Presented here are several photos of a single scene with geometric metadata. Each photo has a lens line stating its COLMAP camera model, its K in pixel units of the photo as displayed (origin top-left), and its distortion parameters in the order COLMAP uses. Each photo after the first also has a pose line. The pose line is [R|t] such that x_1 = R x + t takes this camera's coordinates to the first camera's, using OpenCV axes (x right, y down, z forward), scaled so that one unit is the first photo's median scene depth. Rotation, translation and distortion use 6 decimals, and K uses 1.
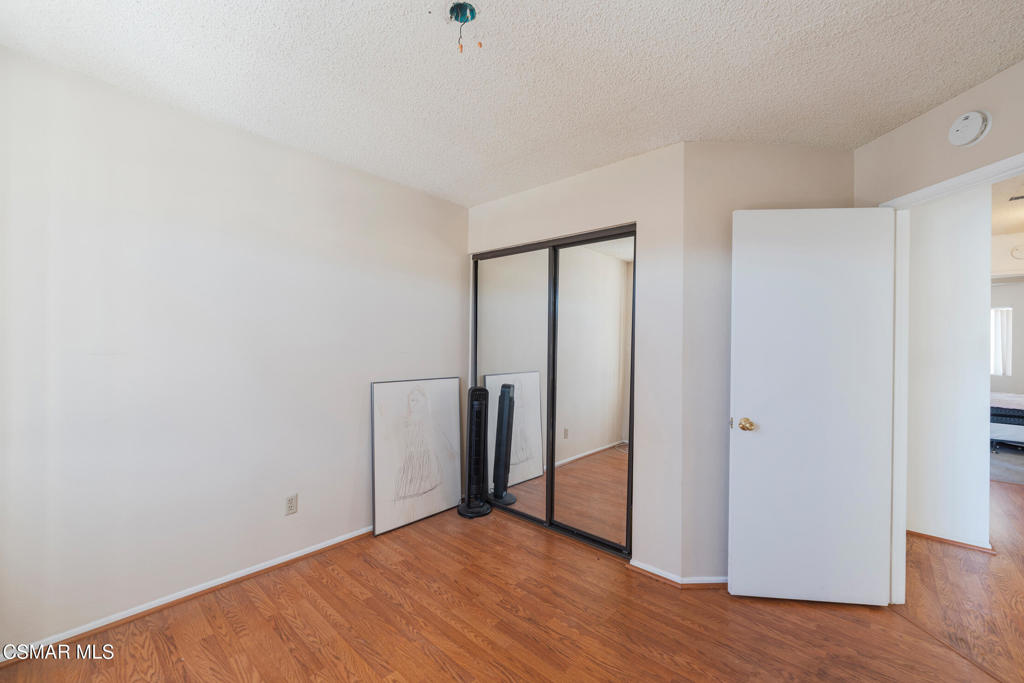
lens RADIAL K [[417.1, 0, 512.8], [0, 417.1, 341.5], [0, 0, 1]] dist [-0.004018, 0.000371]
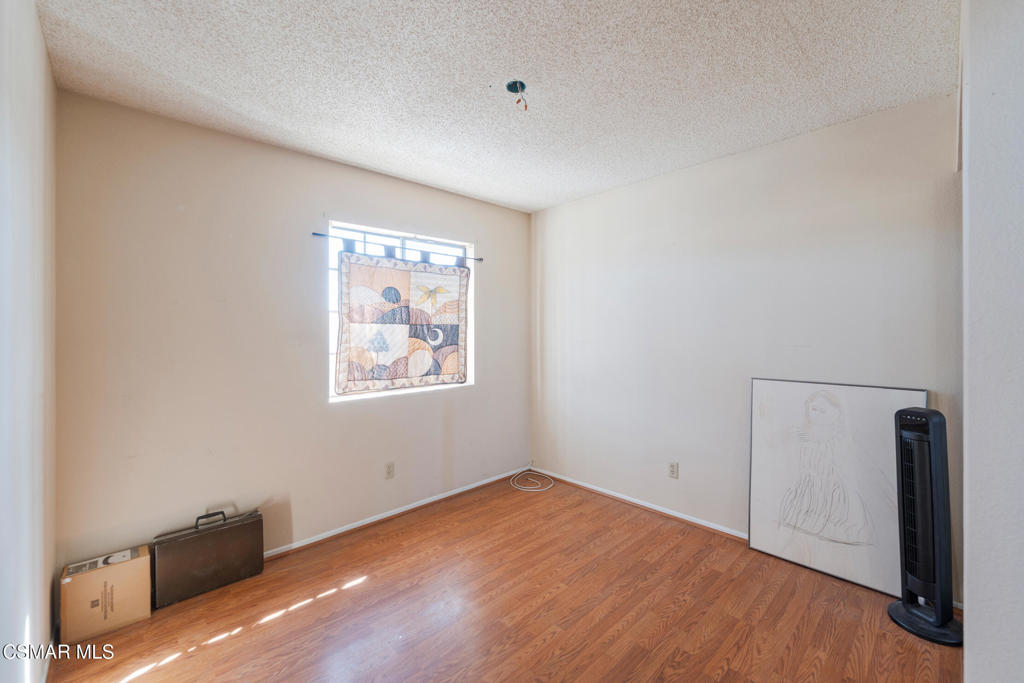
lens RADIAL K [[417.1, 0, 513.4], [0, 417.1, 336.4], [0, 0, 1]] dist [-0.004018, 0.000371]
pose [[-0.084139, -0.010810, -0.996395, 0.702686], [0.001303, 0.999939, -0.010958, 0.020984], [0.996453, -0.002220, -0.084120, 0.645137]]
